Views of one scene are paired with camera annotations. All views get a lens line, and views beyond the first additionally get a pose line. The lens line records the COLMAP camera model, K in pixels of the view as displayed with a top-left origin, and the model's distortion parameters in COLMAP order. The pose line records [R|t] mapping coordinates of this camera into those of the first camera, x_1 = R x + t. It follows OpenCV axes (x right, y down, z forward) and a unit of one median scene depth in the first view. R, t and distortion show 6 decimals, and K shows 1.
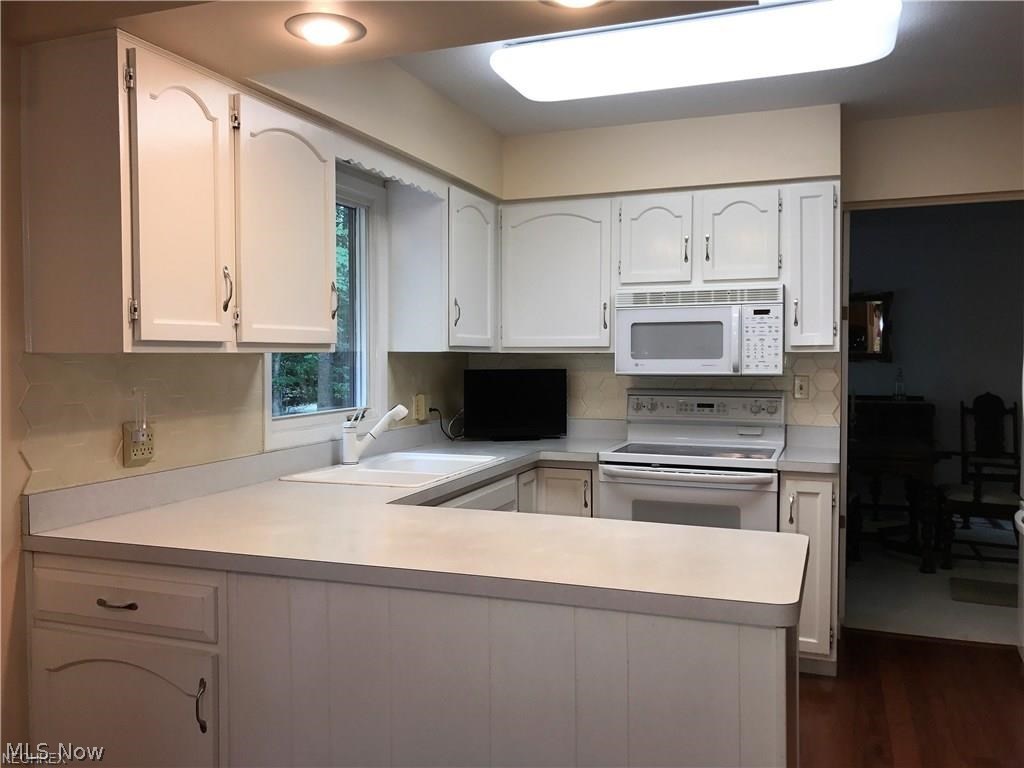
lens RADIAL K [[847.5, 0, 487.7], [0, 847.5, 384.1], [0, 0, 1]] dist [0.035719, -0.021731]
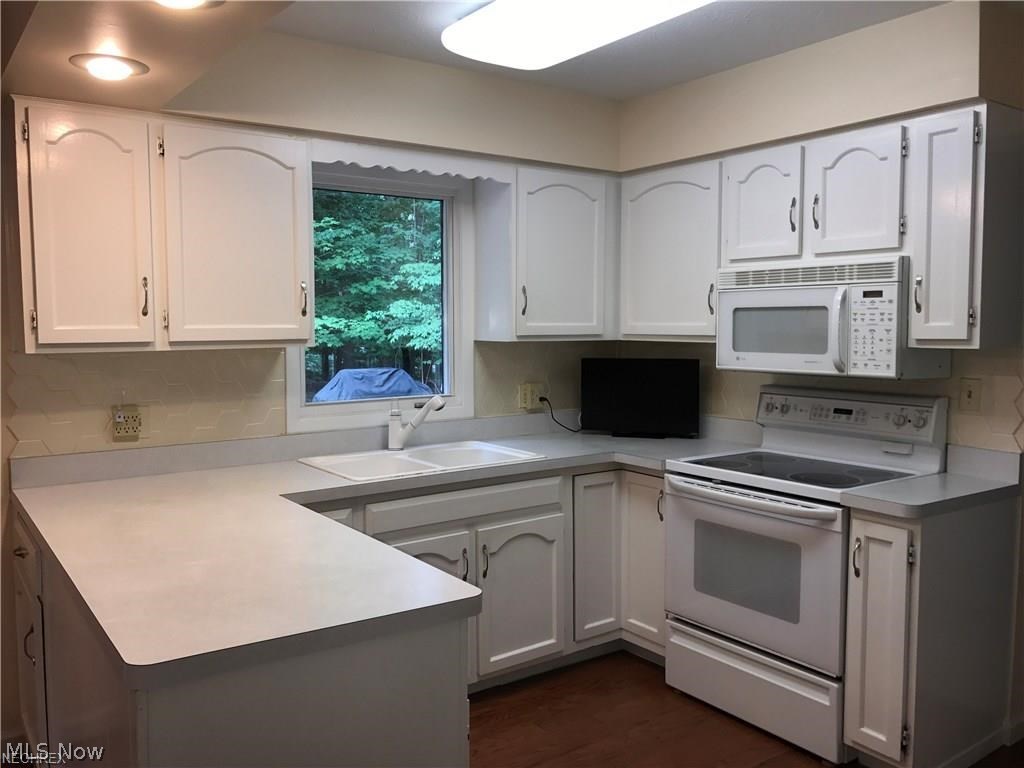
lens RADIAL K [[847.5, 0, 502.2], [0, 847.5, 380.2], [0, 0, 1]] dist [0.035719, -0.021731]
pose [[0.834306, 0.037993, -0.549990, 0.465490], [-0.017006, 0.998921, 0.043208, -0.035321], [0.551039, -0.026696, 0.834053, 0.185074]]
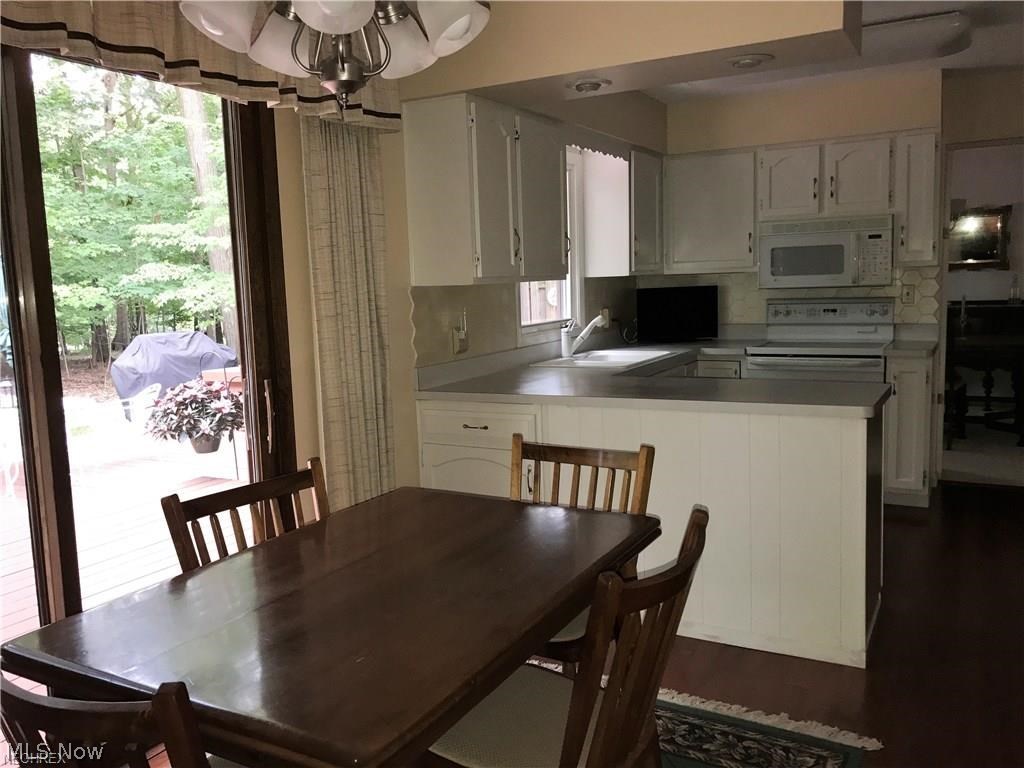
lens RADIAL K [[847.5, 0, 508.8], [0, 847.5, 378.3], [0, 0, 1]] dist [0.035719, -0.021731]
pose [[0.992742, -0.017420, -0.118992, -0.082252], [0.027594, 0.996050, 0.084396, 0.005586], [0.117051, -0.087067, 0.989302, -0.374413]]
